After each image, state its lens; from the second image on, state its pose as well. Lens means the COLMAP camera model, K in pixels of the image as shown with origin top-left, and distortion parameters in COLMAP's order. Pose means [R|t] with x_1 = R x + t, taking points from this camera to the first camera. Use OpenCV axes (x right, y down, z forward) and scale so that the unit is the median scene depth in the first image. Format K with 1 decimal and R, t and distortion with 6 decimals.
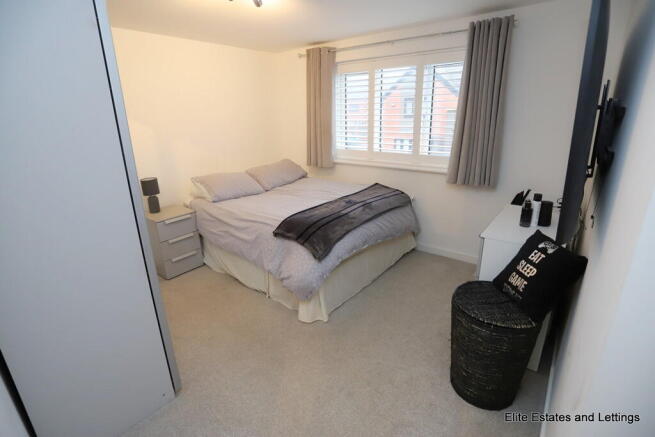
lens RADIAL K [[319.2, 0, 327.8], [0, 319.2, 208.5], [0, 0, 1]] dist [-0.001287, 0.000012]
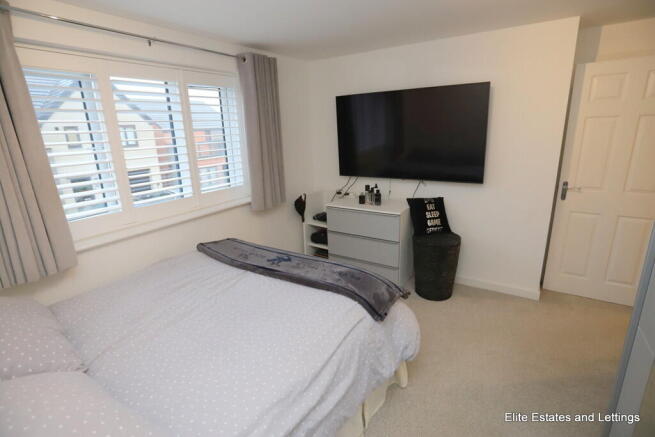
lens RADIAL K [[316.0, 0, 327.5], [0, 316.0, 218.5], [0, 0, 1]] dist [-0.000101, 0.000129]
pose [[-0.108524, -0.271484, 0.956305, -0.605696], [0.307947, 0.905485, 0.292003, -0.284915], [-0.945194, 0.326181, -0.014664, 0.842075]]
